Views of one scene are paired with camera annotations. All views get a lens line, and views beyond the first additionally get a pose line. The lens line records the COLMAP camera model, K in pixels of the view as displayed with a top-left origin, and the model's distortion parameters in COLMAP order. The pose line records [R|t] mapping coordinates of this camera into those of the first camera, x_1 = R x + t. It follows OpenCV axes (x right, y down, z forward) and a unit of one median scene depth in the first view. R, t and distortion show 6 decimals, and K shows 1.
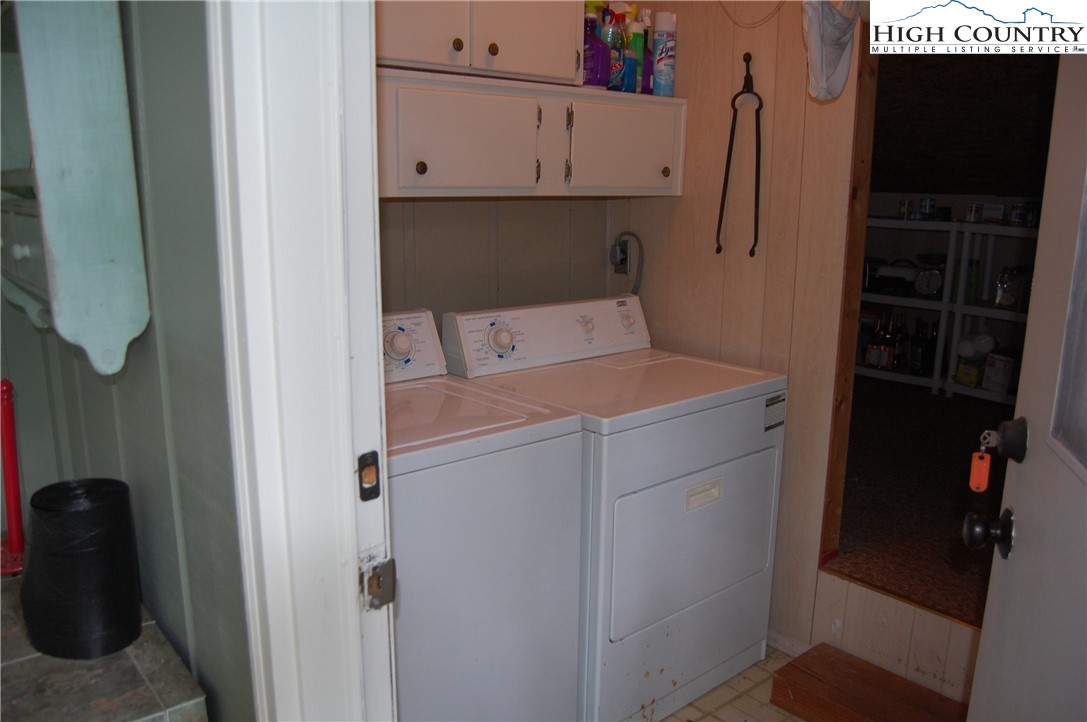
lens RADIAL K [[850.1, 0, 540.7], [0, 850.1, 368.6], [0, 0, 1]] dist [-0.087414, 0.025553]
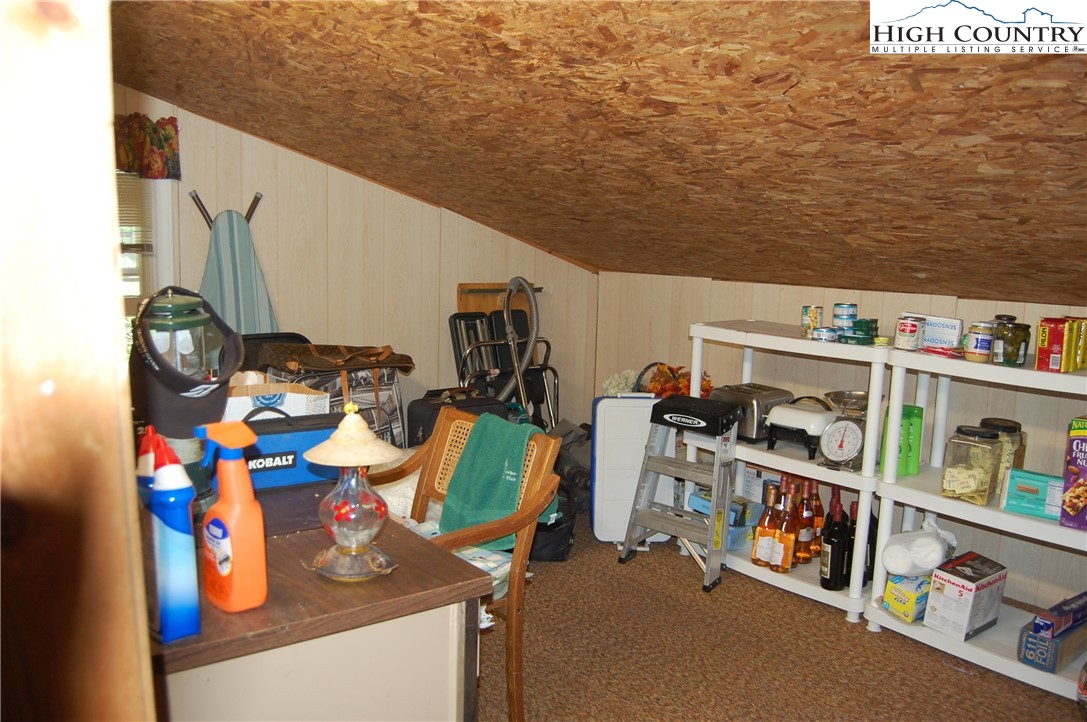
lens RADIAL K [[850.1, 0, 546.2], [0, 850.1, 365.2], [0, 0, 1]] dist [-0.087414, 0.025553]
pose [[0.999748, 0.011076, -0.019542, 0.259304], [-0.012324, 0.997811, -0.064973, -0.117069], [0.018780, 0.065197, 0.997696, 0.373017]]
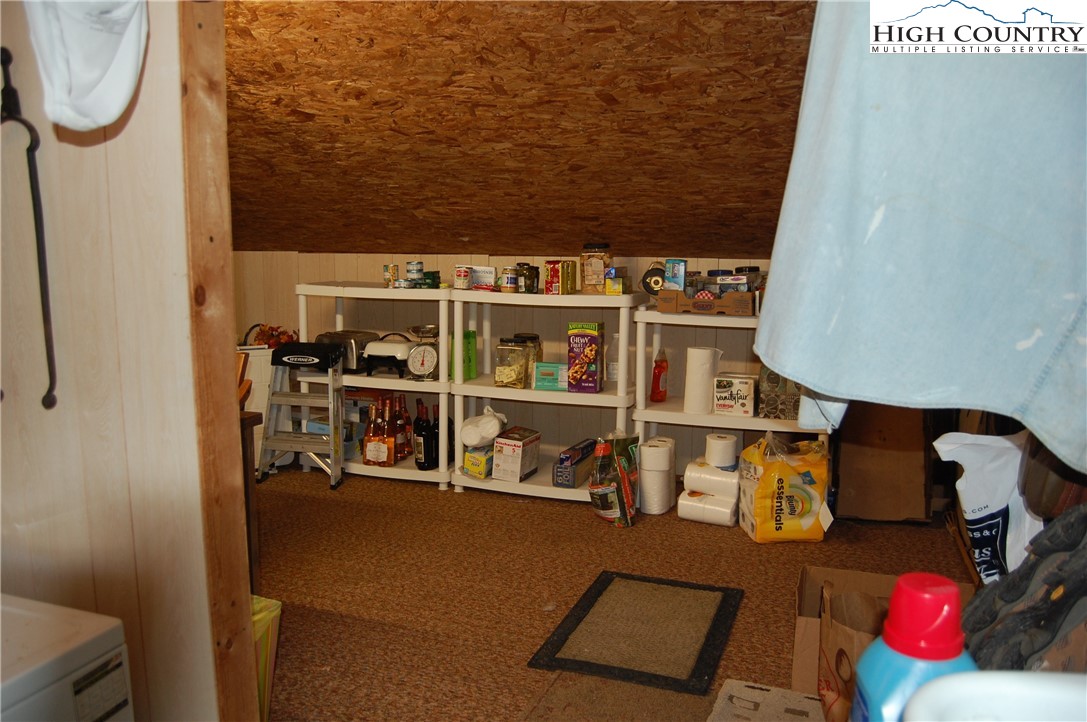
lens RADIAL K [[850.1, 0, 549.6], [0, 850.1, 364.8], [0, 0, 1]] dist [-0.087414, 0.025553]
pose [[0.859811, -0.078432, 0.504553, 0.140220], [0.109349, 0.993491, -0.031905, -0.057281], [-0.498767, 0.082605, 0.862791, 0.190465]]
